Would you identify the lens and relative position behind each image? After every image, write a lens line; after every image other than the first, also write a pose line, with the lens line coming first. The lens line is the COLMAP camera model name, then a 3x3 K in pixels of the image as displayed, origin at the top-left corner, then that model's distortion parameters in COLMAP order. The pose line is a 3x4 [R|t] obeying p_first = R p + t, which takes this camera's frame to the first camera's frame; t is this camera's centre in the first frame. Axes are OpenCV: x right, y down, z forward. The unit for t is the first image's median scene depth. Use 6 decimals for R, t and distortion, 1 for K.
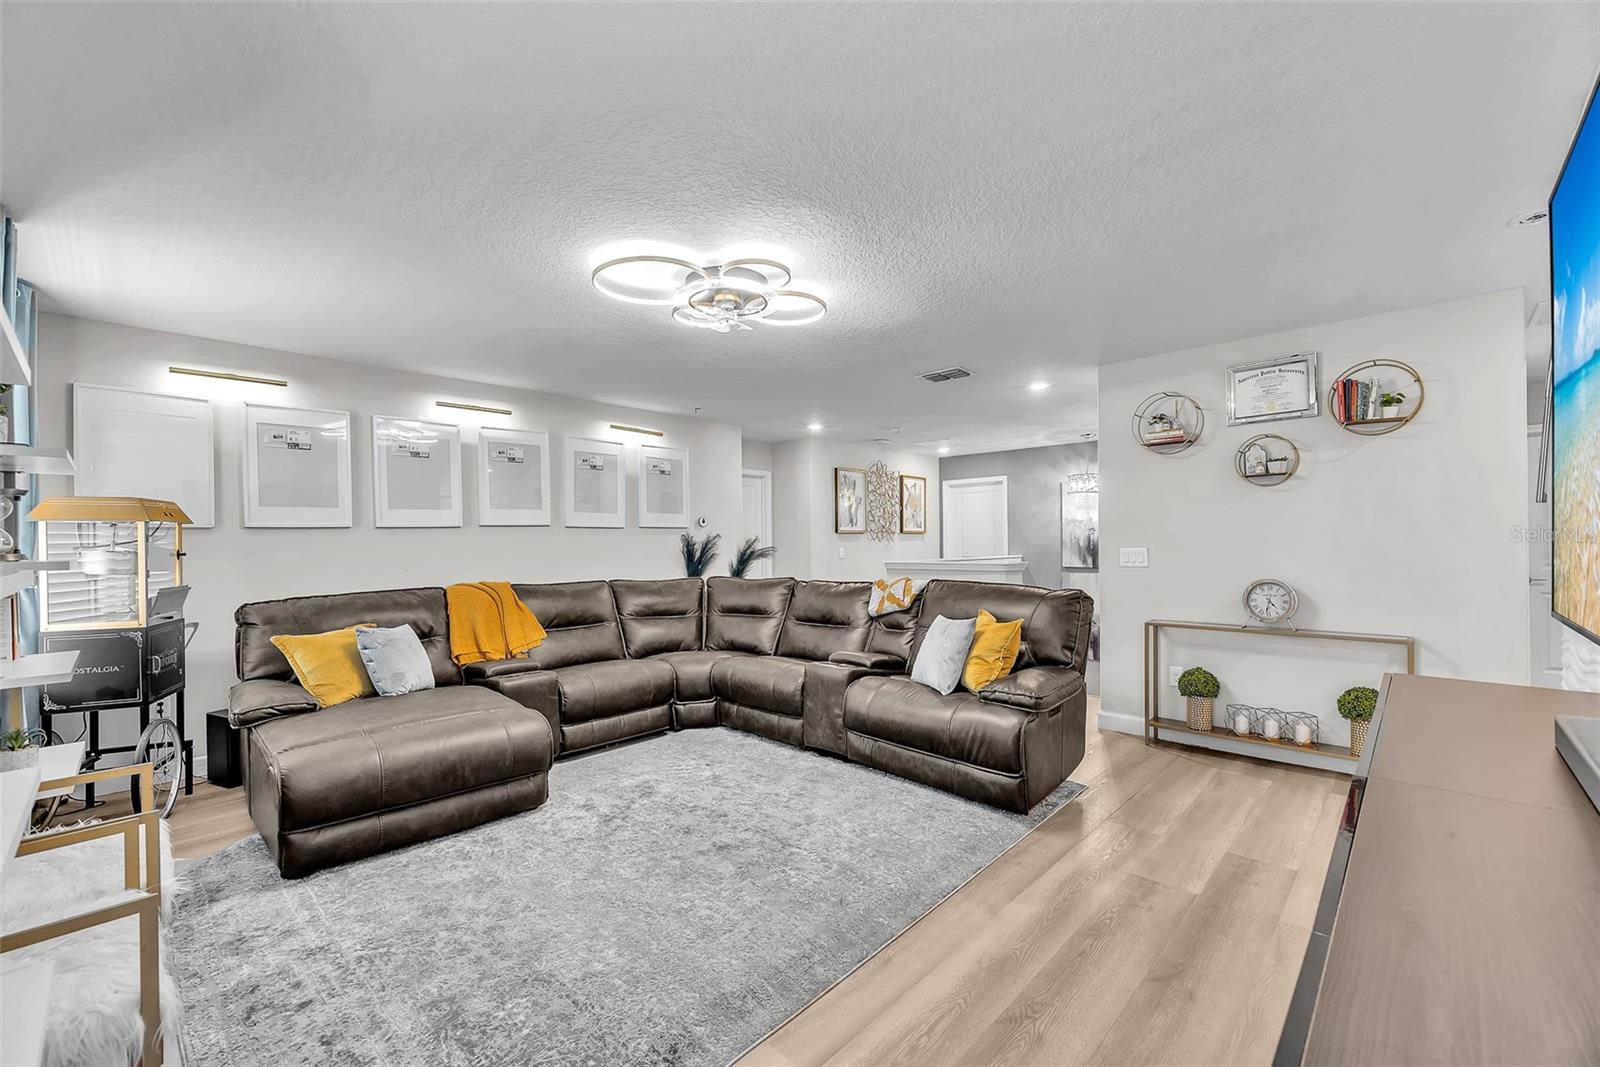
lens RADIAL K [[653.9, 0, 792.4], [0, 653.9, 539.0], [0, 0, 1]] dist [0.001340, 0.000249]
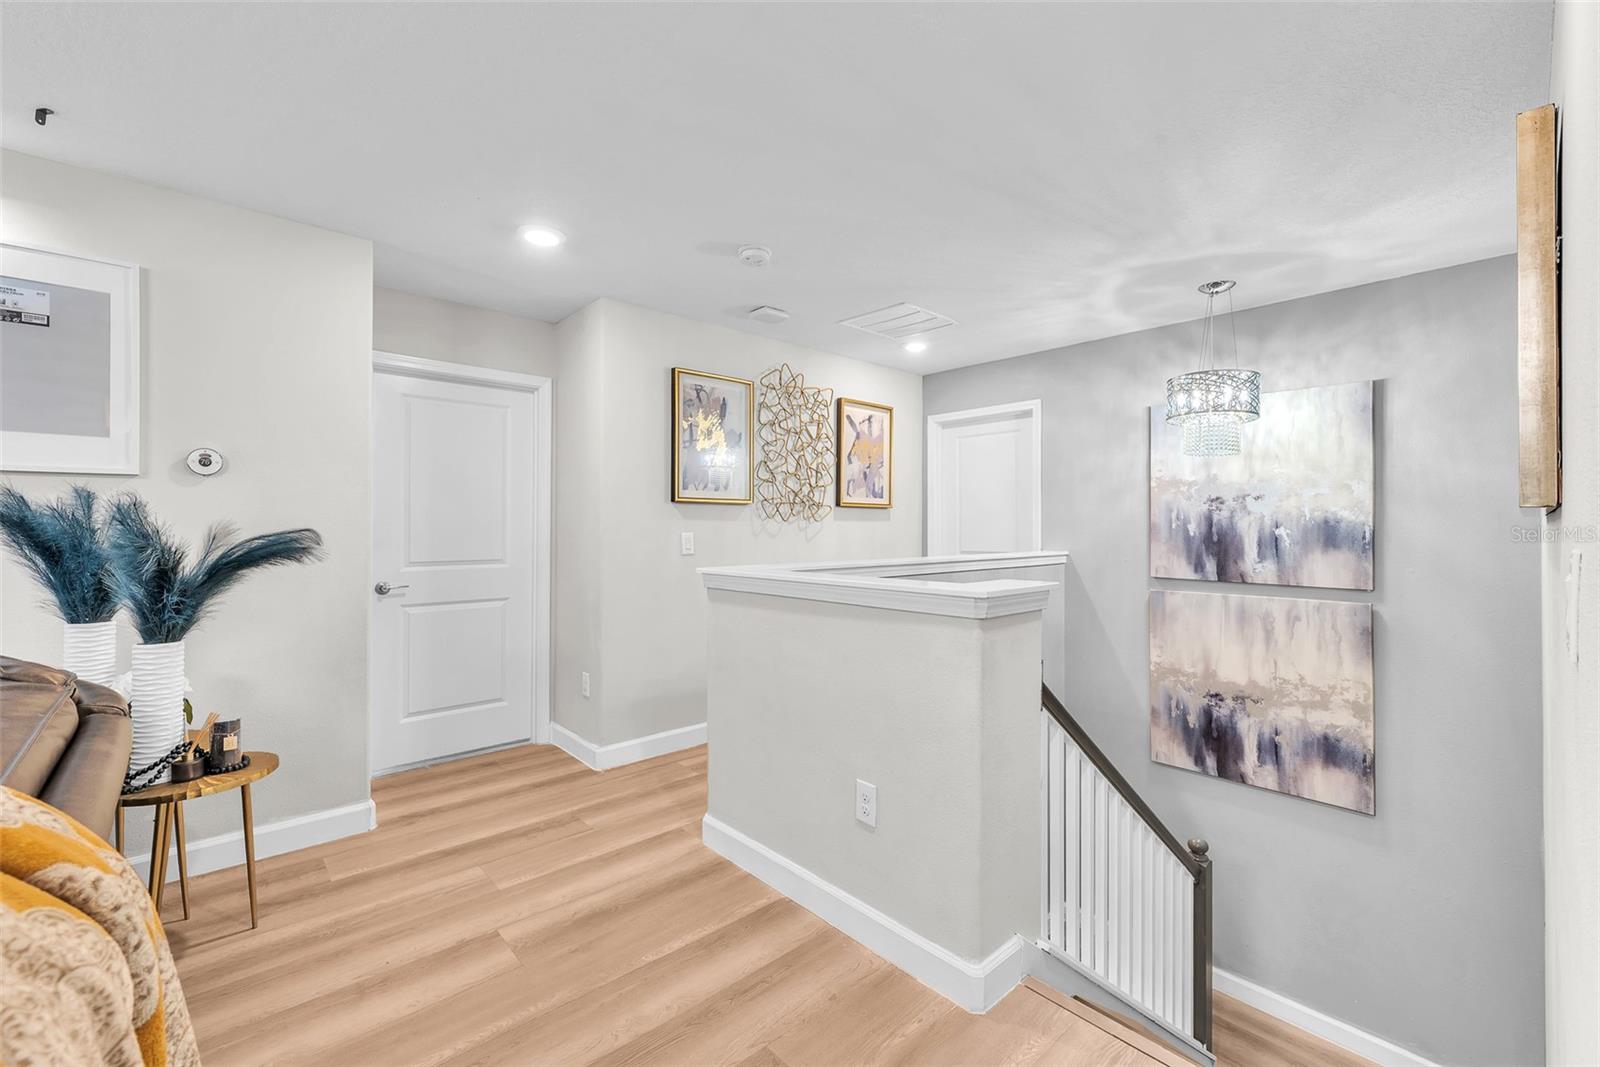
lens RADIAL K [[669.7, 0, 800.0], [0, 669.7, 533.5], [0, 0, 1]] dist [0.000208, 0.000095]
pose [[0.997767, 0.011121, -0.065853, 0.176773], [-0.009917, 0.999778, 0.018588, 0.003132], [0.066045, -0.017894, 0.997656, 0.461723]]
